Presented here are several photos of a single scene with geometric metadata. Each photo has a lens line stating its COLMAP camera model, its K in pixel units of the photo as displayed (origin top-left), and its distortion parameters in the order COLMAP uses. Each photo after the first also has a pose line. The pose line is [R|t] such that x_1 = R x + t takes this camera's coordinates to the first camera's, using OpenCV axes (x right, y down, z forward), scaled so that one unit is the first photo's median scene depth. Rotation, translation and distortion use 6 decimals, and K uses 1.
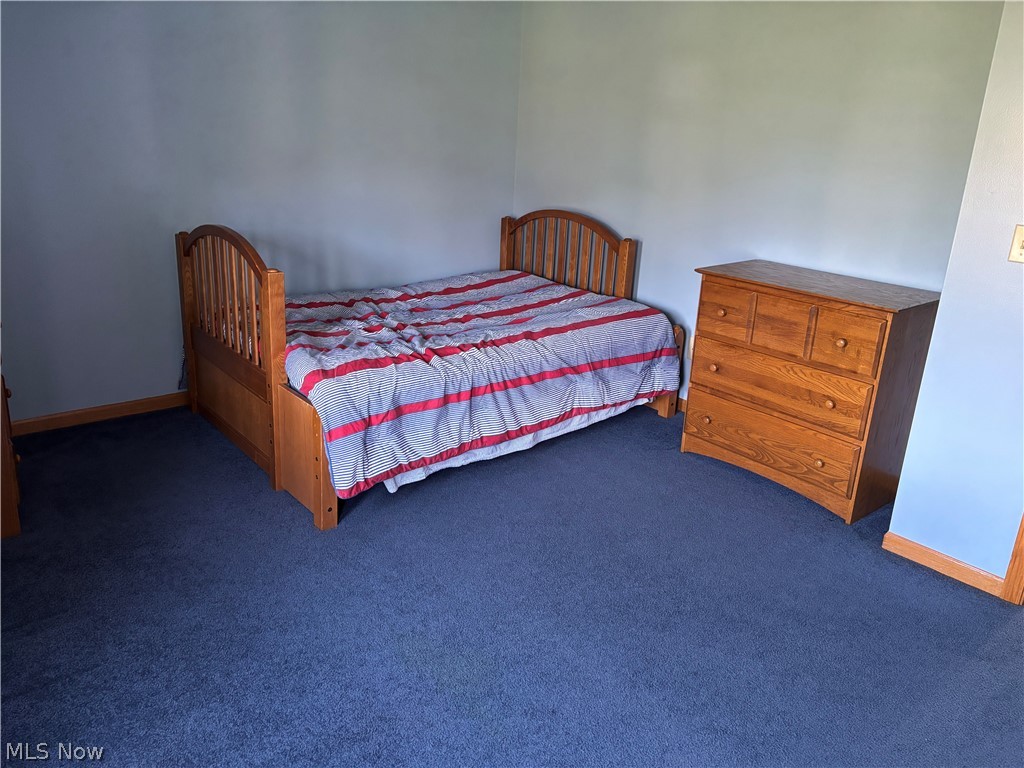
lens RADIAL K [[777.0, 0, 512.0], [0, 777.0, 384.0], [0, 0, 1]] dist [0.005061, 0.001373]
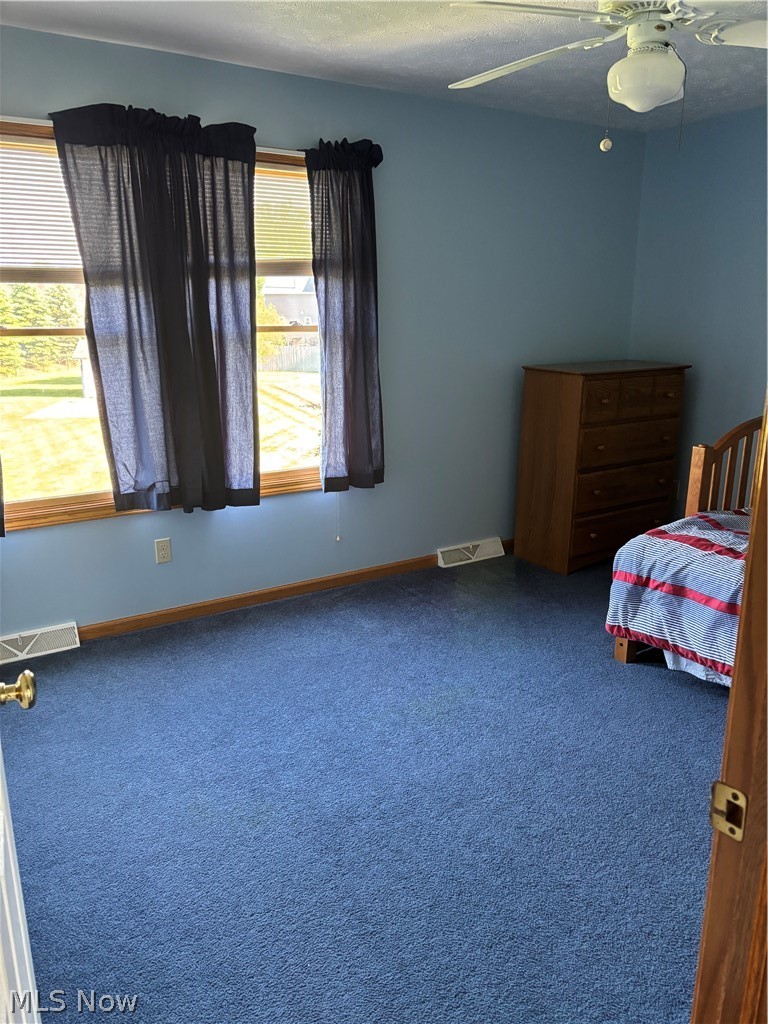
lens RADIAL K [[777.0, 0, 384.0], [0, 777.0, 512.0], [0, 0, 1]] dist [0.005061, 0.001373]
pose [[-0.160935, 0.201610, -0.966154, 0.870691], [-0.313222, 0.917877, 0.243710, -0.184210], [0.935944, 0.341842, -0.084570, 0.680187]]
